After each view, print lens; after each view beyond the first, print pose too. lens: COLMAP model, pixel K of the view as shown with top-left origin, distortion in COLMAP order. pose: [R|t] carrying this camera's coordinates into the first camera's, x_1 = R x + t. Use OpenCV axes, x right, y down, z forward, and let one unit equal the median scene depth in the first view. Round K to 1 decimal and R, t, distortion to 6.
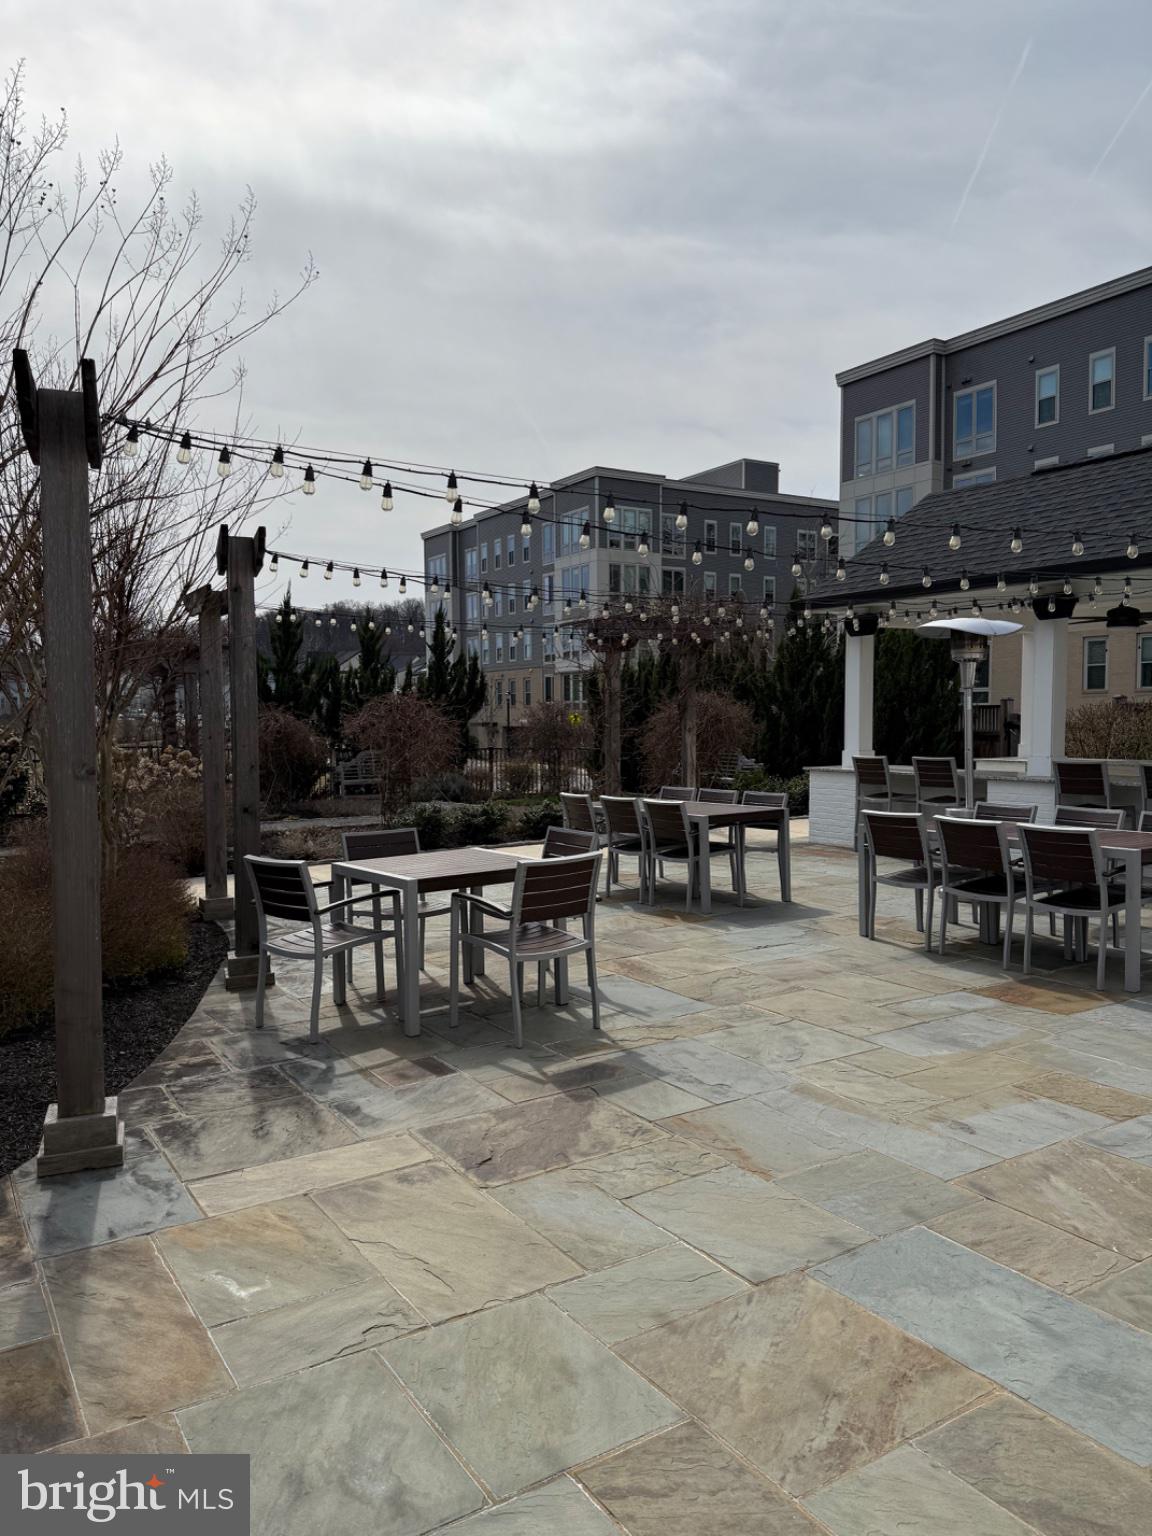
lens RADIAL K [[1067.7, 0, 572.2], [0, 1067.7, 775.4], [0, 0, 1]] dist [0.101052, -0.153475]
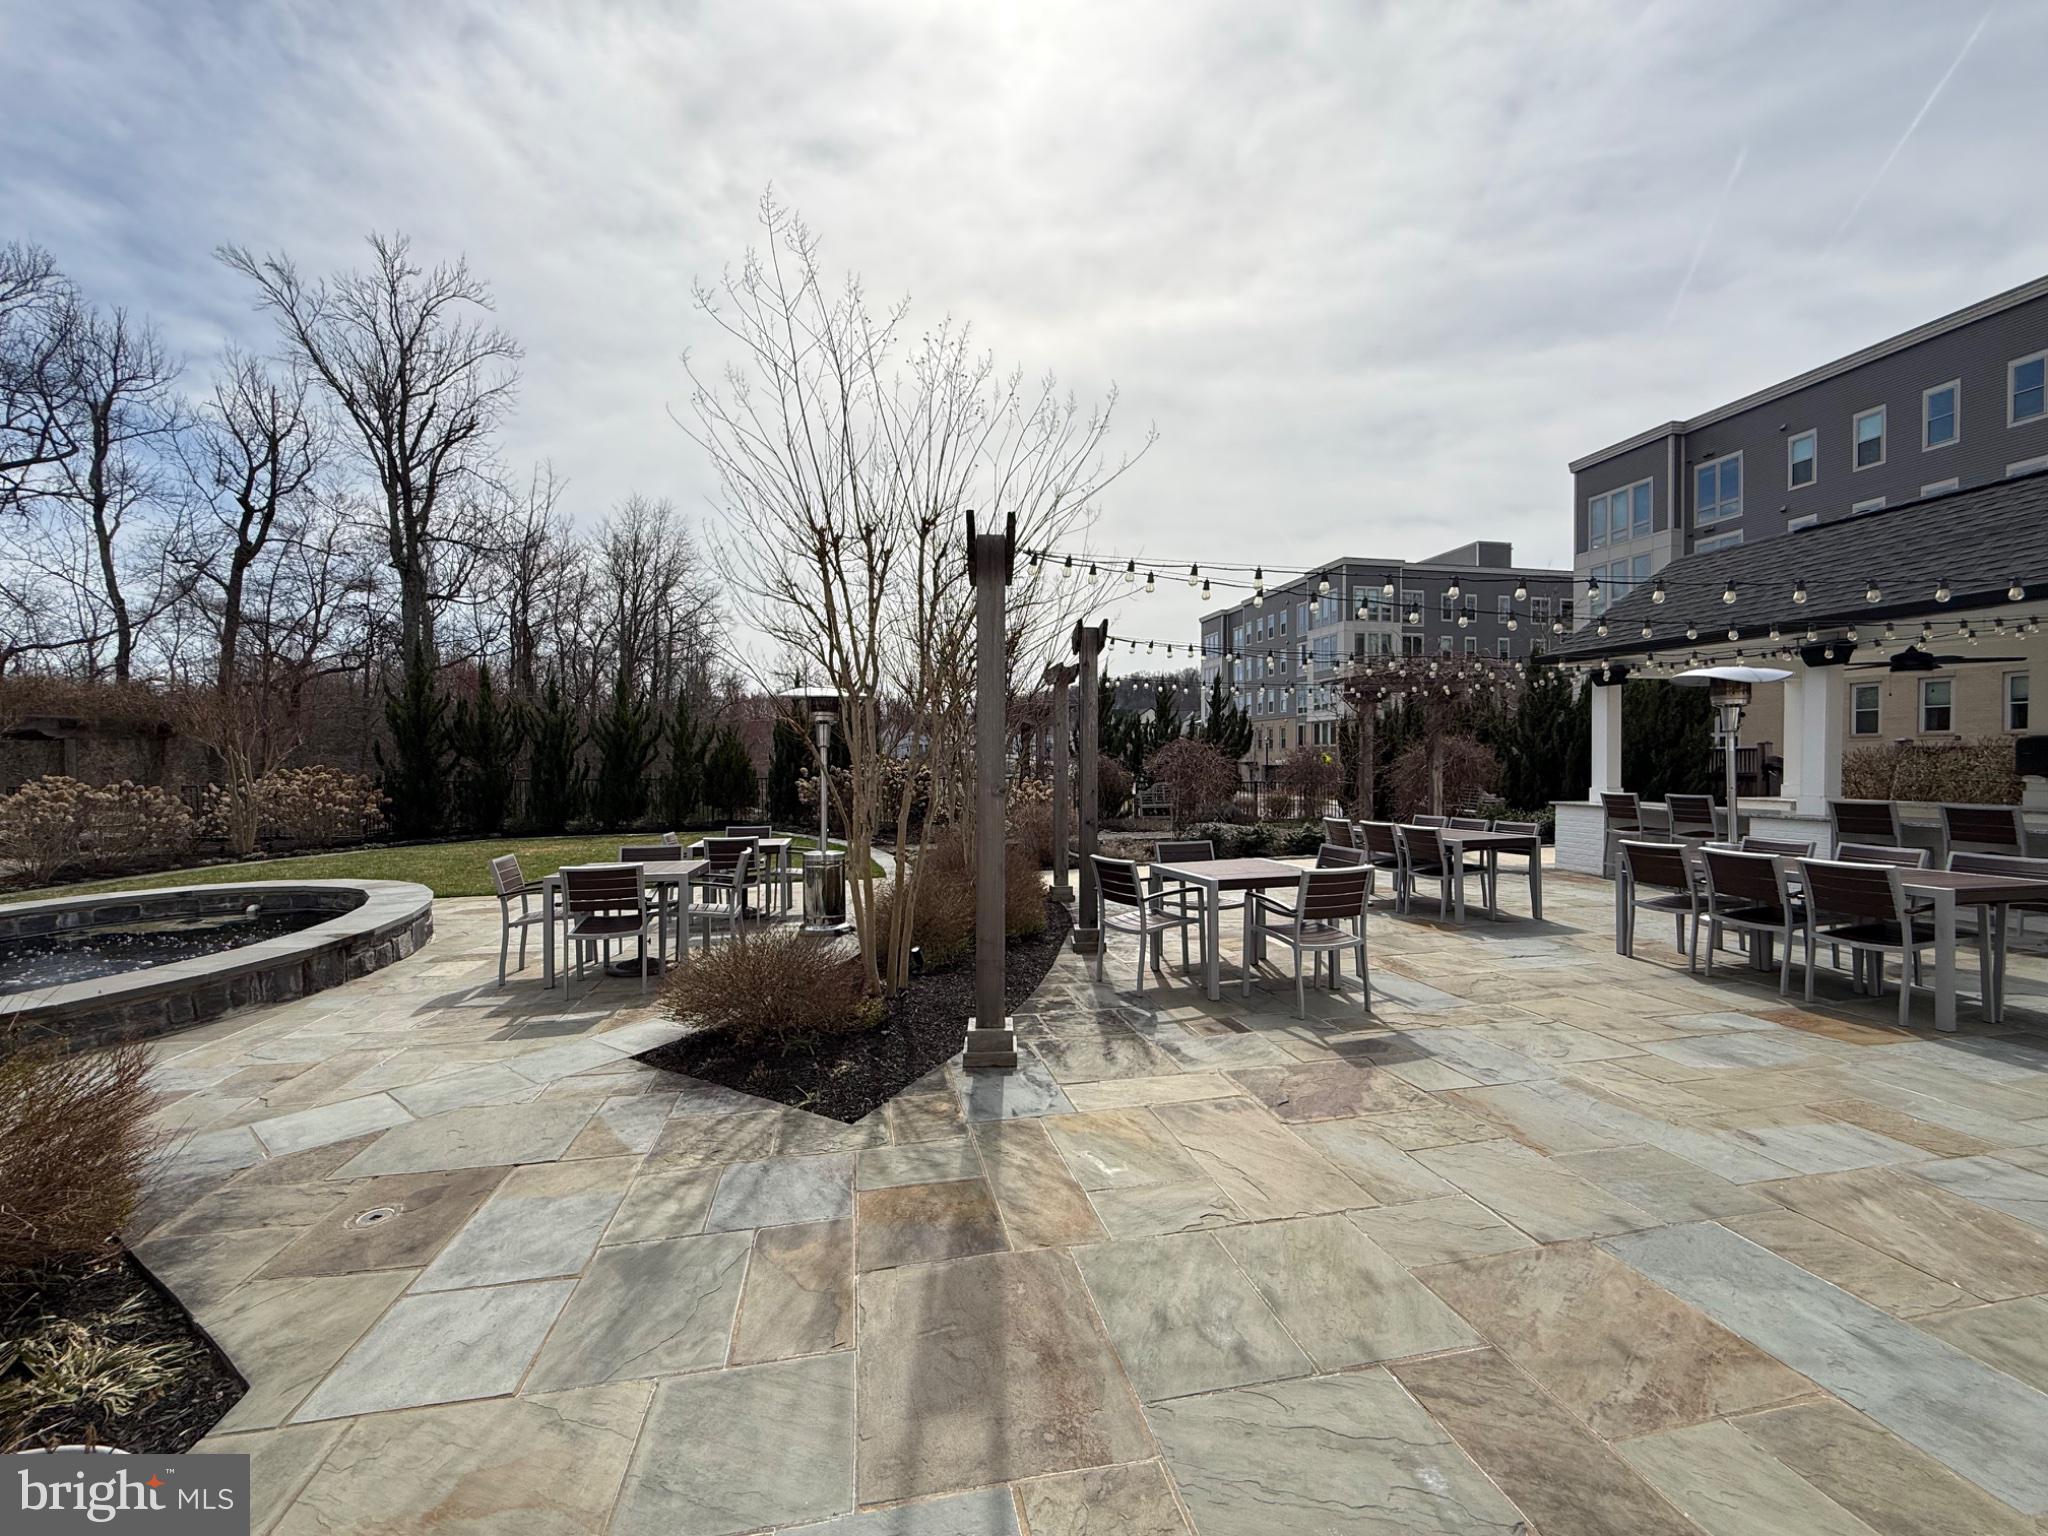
lens RADIAL K [[812.7, 0, 1015.6], [0, 812.7, 766.6], [0, 0, 1]] dist [-0.000521, -0.000367]
pose [[0.936576, 0.007542, -0.350382, -0.032969], [-0.022751, 0.998968, -0.039313, 0.004840], [0.349724, 0.044791, 0.935781, -0.016411]]
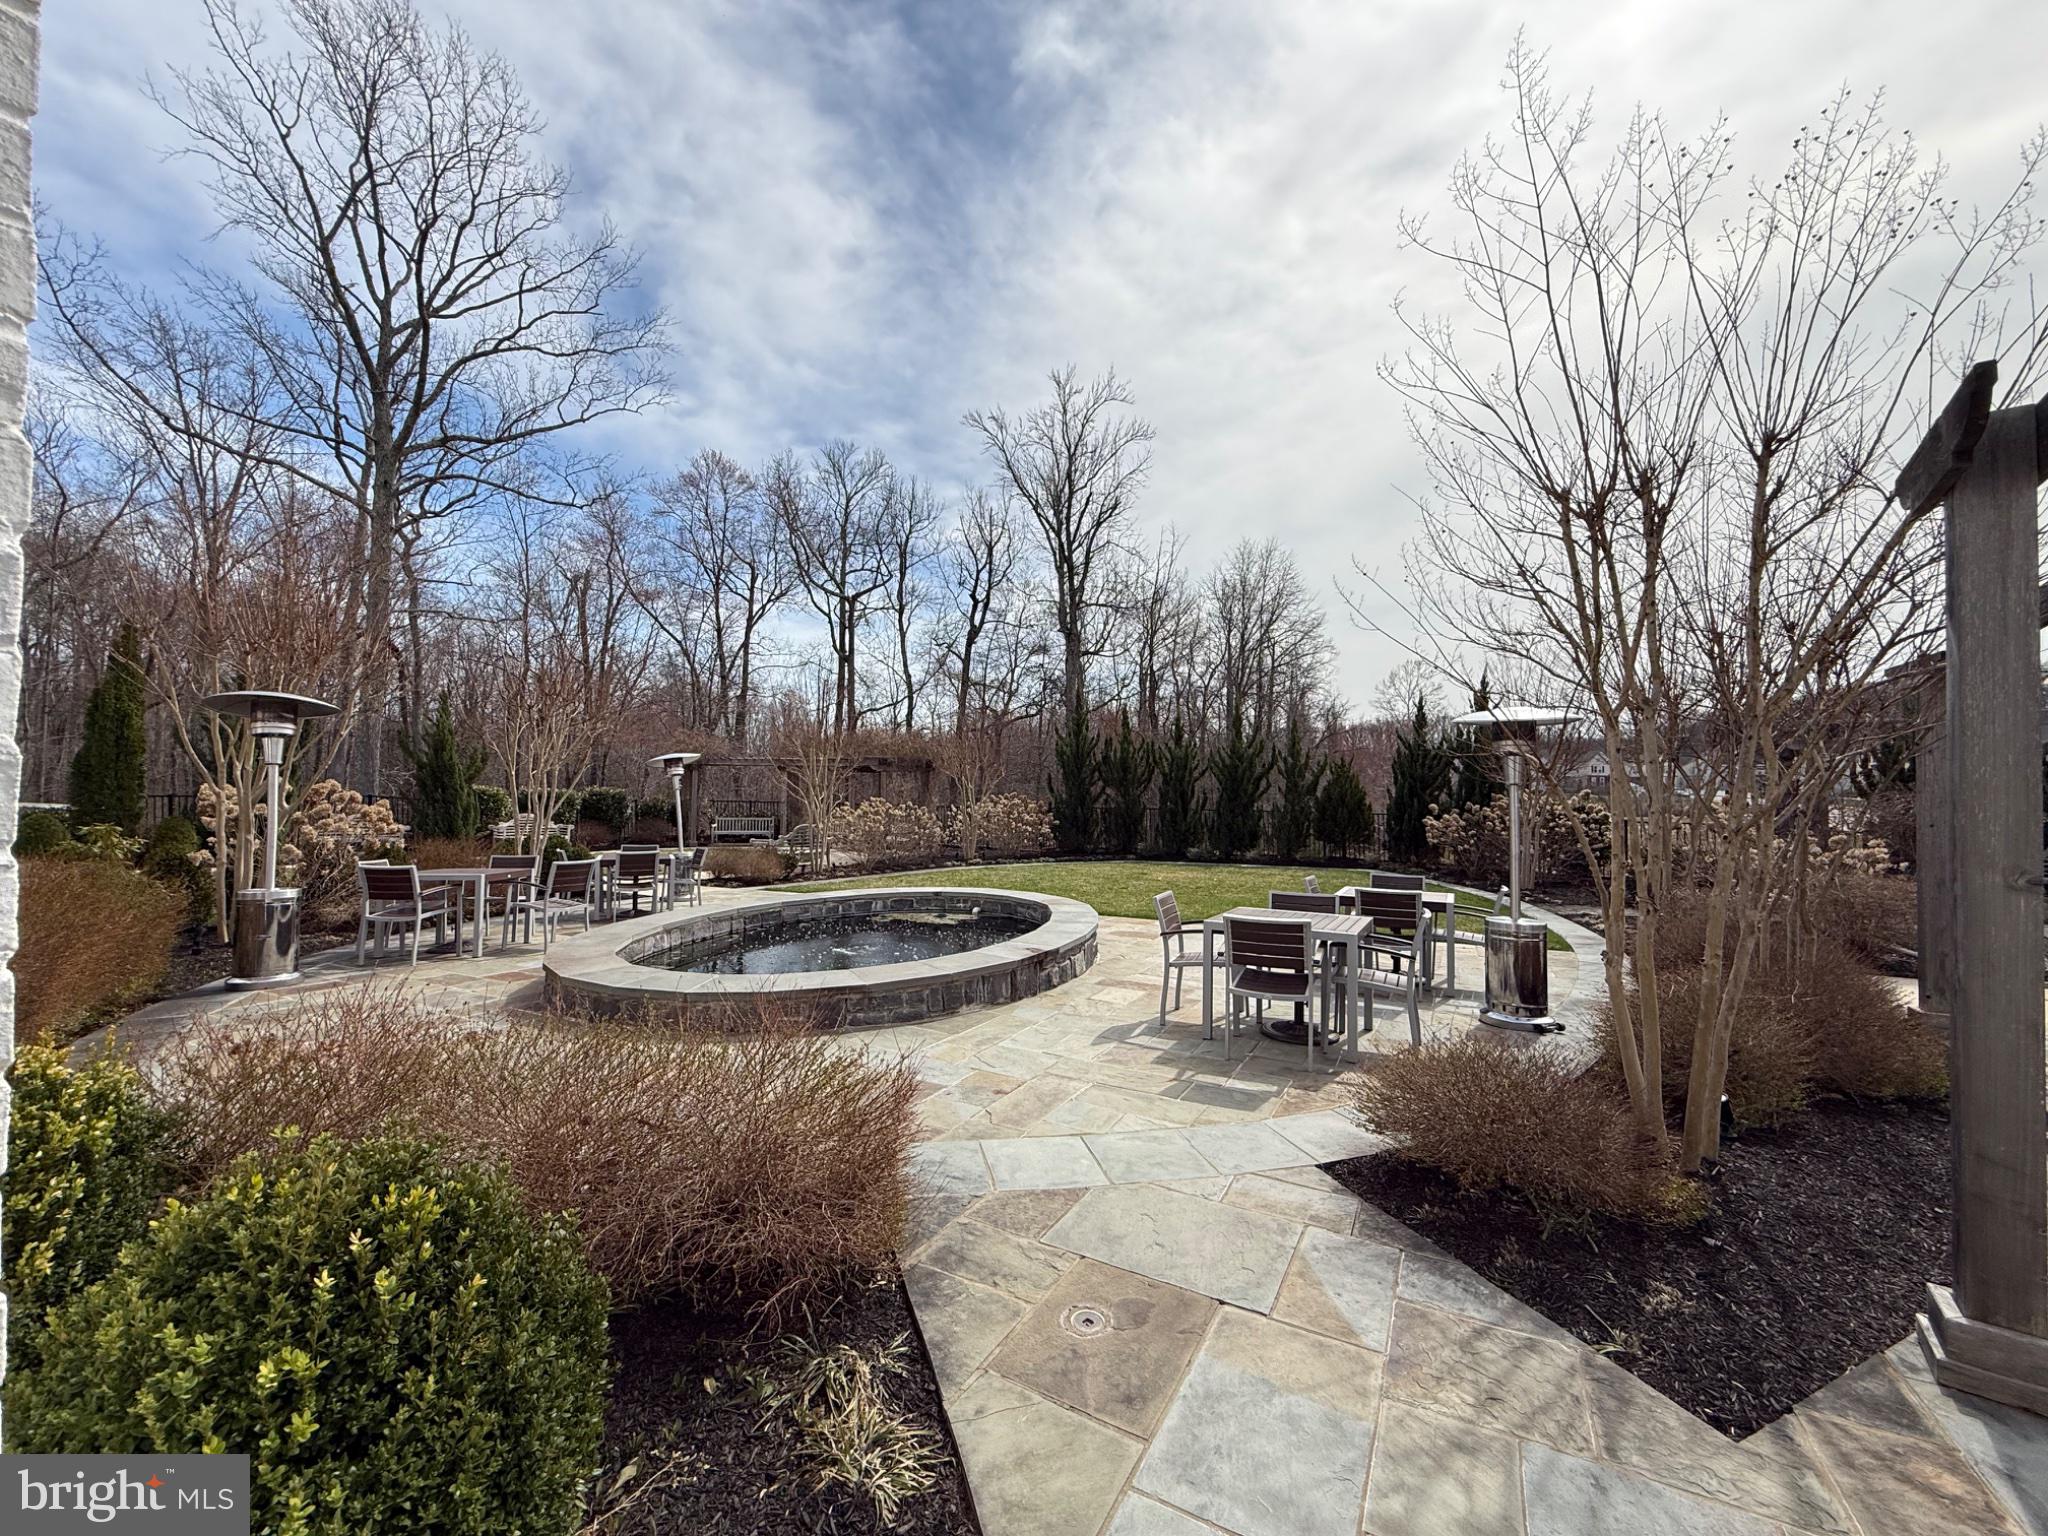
lens RADIAL K [[812.7, 0, 1015.6], [0, 812.7, 766.6], [0, 0, 1]] dist [-0.000521, -0.000367]
pose [[0.489443, -0.008854, -0.871990, -0.220724], [-0.063395, 0.996941, -0.045705, -0.009716], [0.869728, 0.077650, 0.487385, 0.058057]]
